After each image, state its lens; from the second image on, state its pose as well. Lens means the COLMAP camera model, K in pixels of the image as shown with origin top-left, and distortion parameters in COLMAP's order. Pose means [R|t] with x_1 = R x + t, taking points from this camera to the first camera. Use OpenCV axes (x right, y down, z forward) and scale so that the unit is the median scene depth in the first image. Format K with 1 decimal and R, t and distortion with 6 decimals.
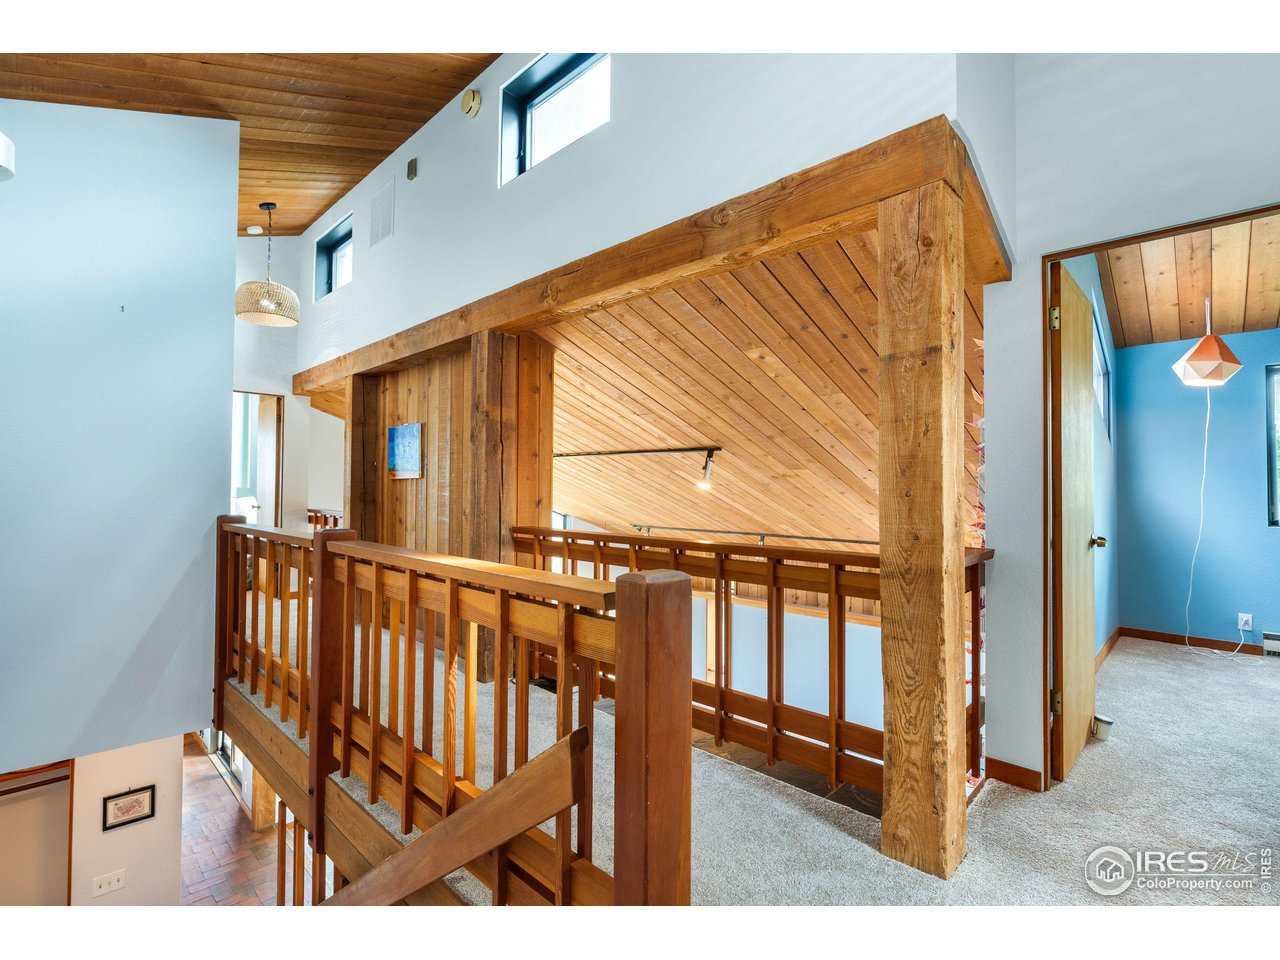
lens RADIAL K [[592.3, 0, 640.0], [0, 592.3, 480.0], [0, 0, 1]] dist [-0.001365, 0.000521]
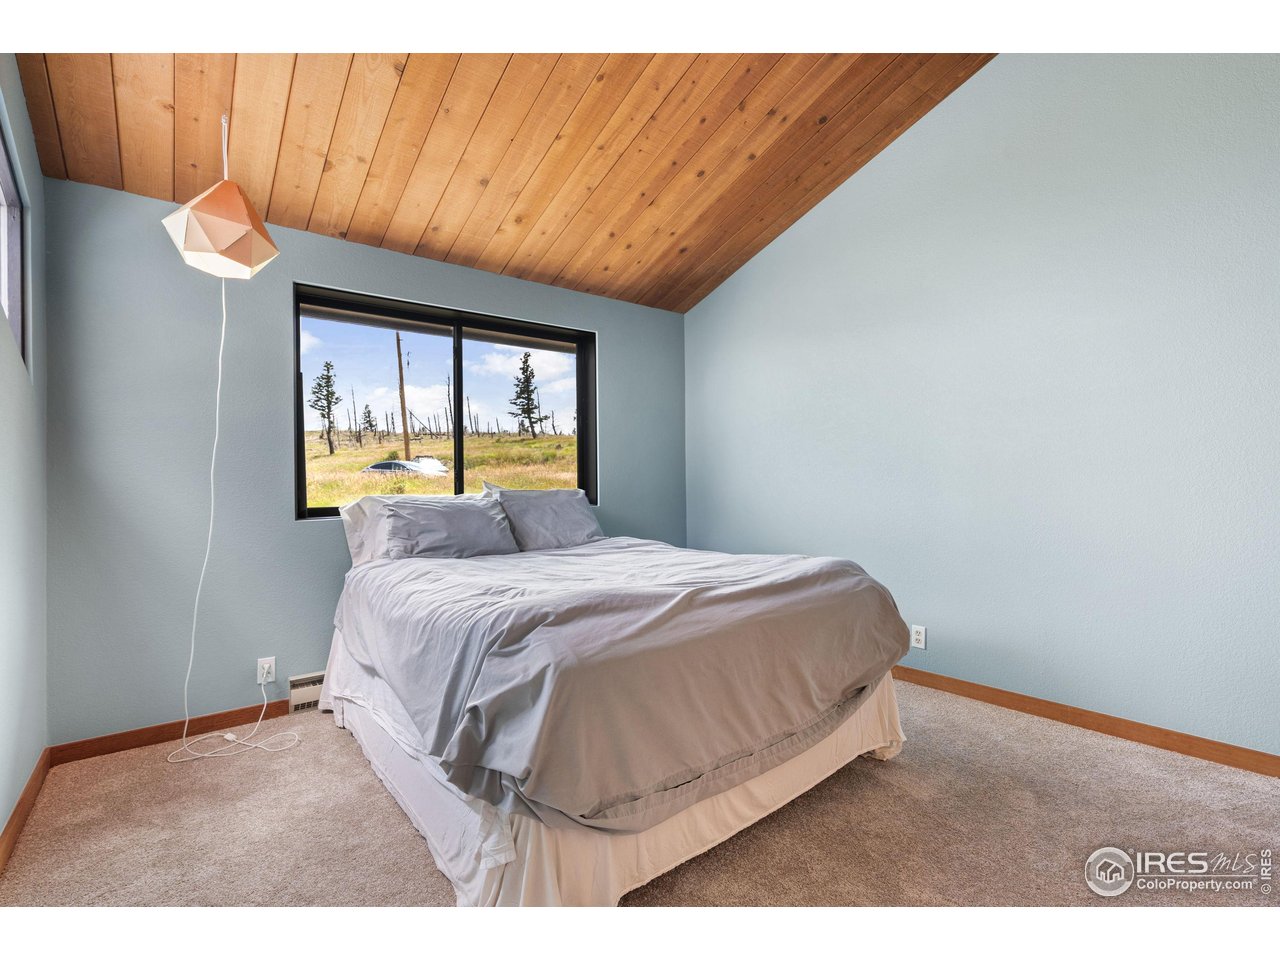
lens RADIAL K [[592.3, 0, 640.0], [0, 592.3, 480.0], [0, 0, 1]] dist [-0.001365, 0.000521]
pose [[0.131191, -0.008294, 0.991322, 0.444655], [-0.005857, 0.999941, 0.009142, 0.023619], [-0.991340, -0.007005, 0.131135, 0.522004]]
